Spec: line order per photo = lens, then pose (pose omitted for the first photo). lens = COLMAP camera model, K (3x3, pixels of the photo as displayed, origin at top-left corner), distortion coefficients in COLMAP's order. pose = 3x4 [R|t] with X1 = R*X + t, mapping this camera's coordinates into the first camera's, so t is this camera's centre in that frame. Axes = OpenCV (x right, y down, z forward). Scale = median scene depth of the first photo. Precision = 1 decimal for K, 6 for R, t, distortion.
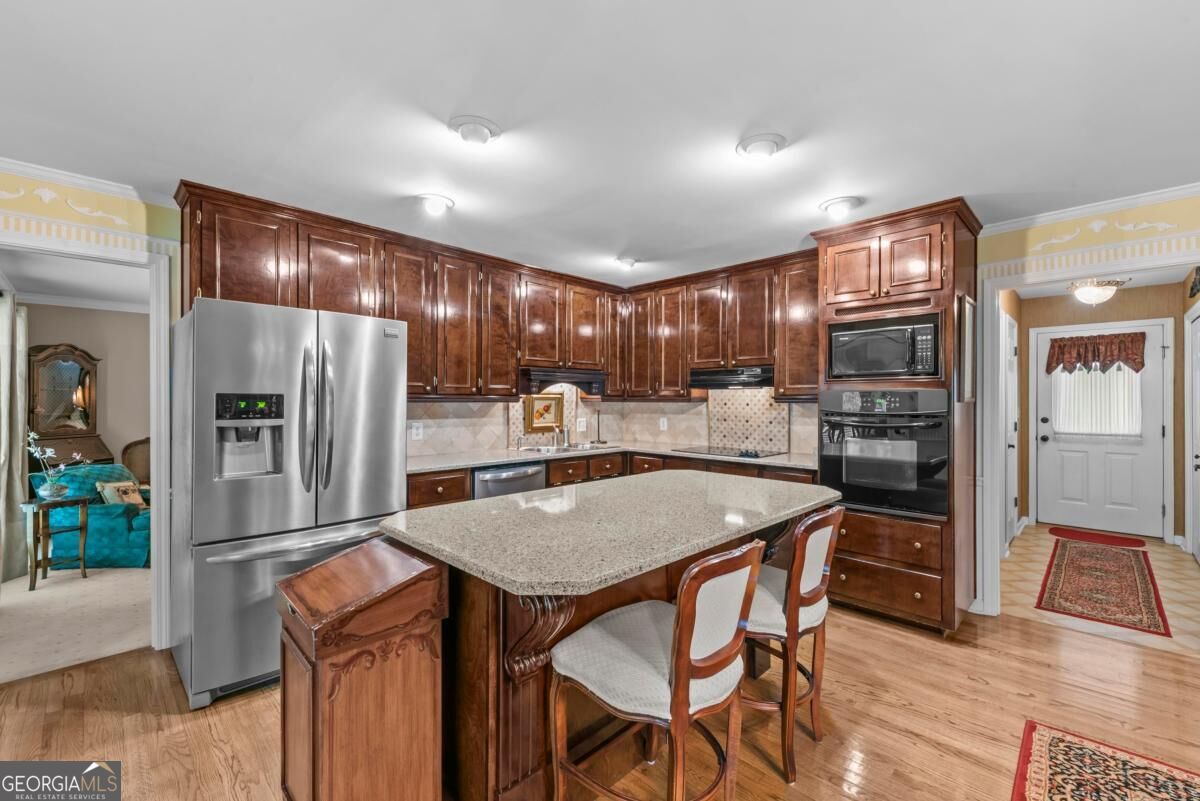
lens RADIAL K [[502.7, 0, 600.0], [0, 502.7, 400.5], [0, 0, 1]] dist [-0.001430, -0.000347]
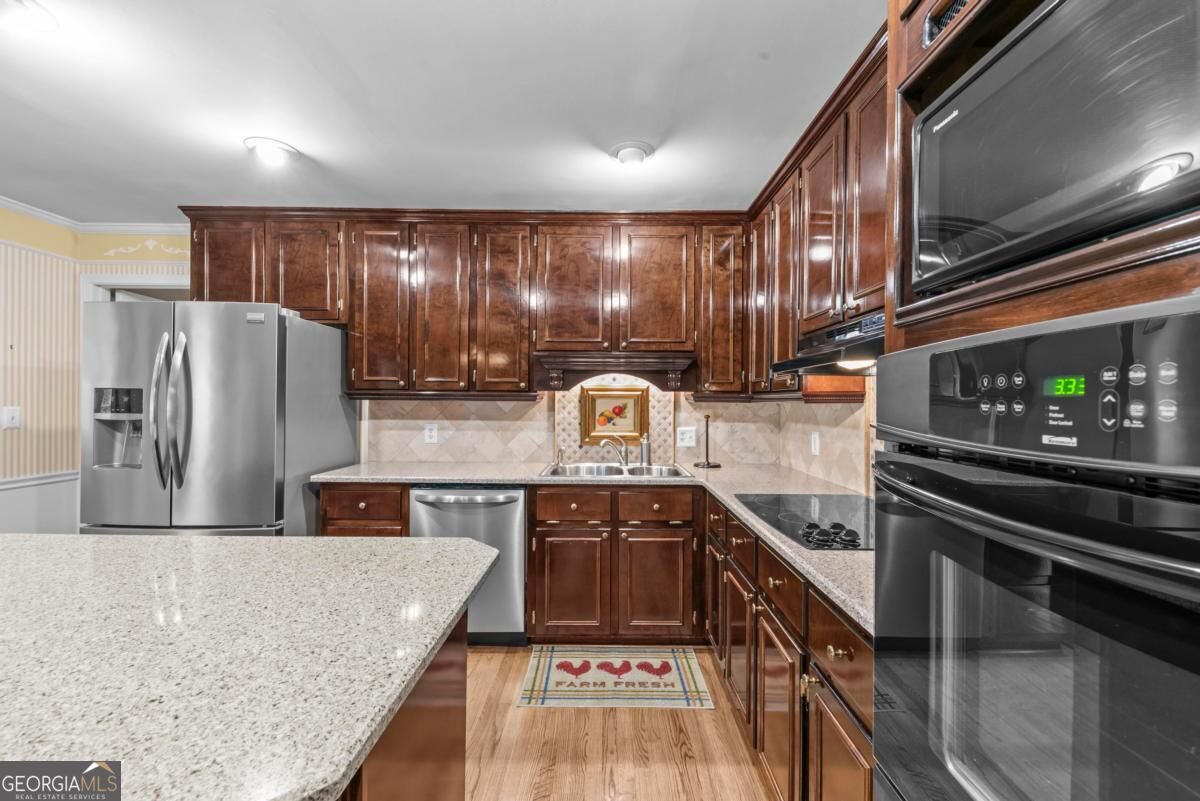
lens RADIAL K [[512.9, 0, 598.5], [0, 512.9, 390.9], [0, 0, 1]] dist [0.002138, 0.000119]
pose [[0.699207, -0.009988, -0.714849, 0.425725], [-0.006354, 0.999776, -0.020184, 0.003481], [0.714891, 0.018655, 0.698987, 0.525279]]
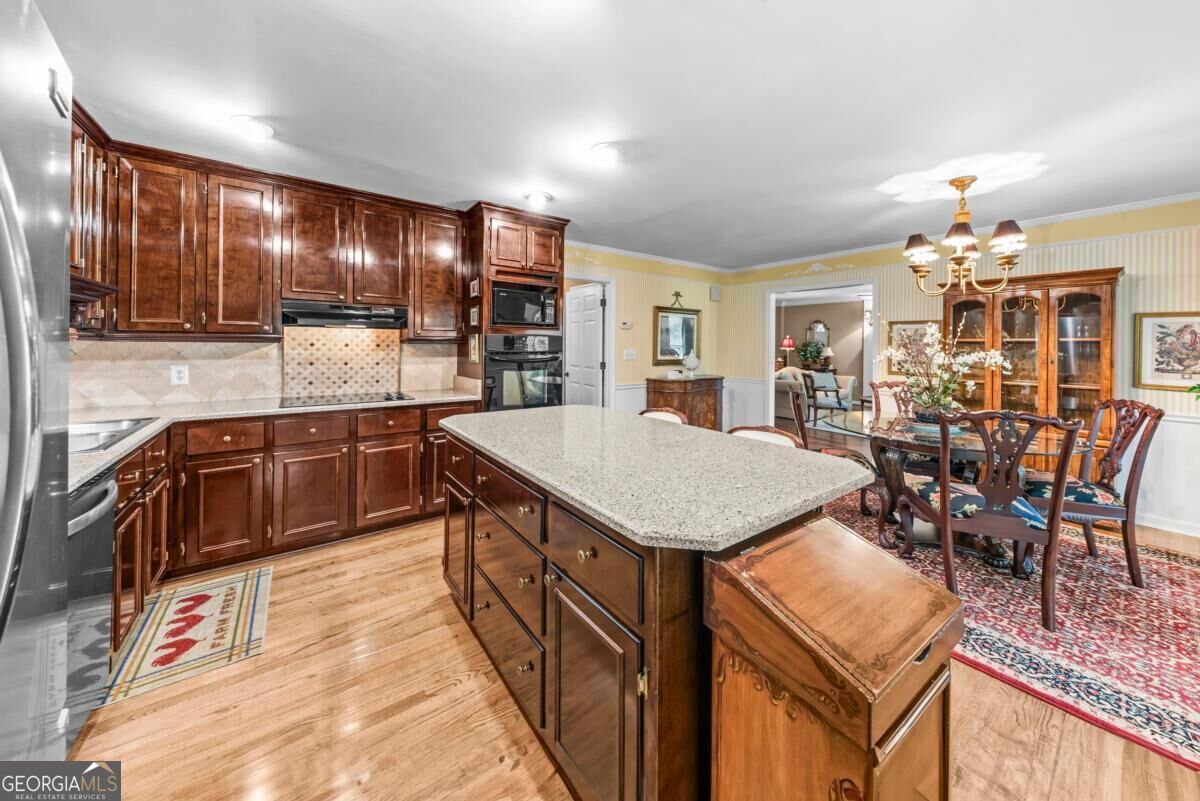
lens RADIAL K [[412.0, 0, 616.1], [0, 412.0, 346.1], [0, 0, 1]] dist [-0.000493, -0.000100]
pose [[0.122268, -0.003631, 0.992490, -0.397245], [-0.009477, 0.999943, 0.004825, 0.001459], [-0.992452, -0.009996, 0.122227, 0.438578]]
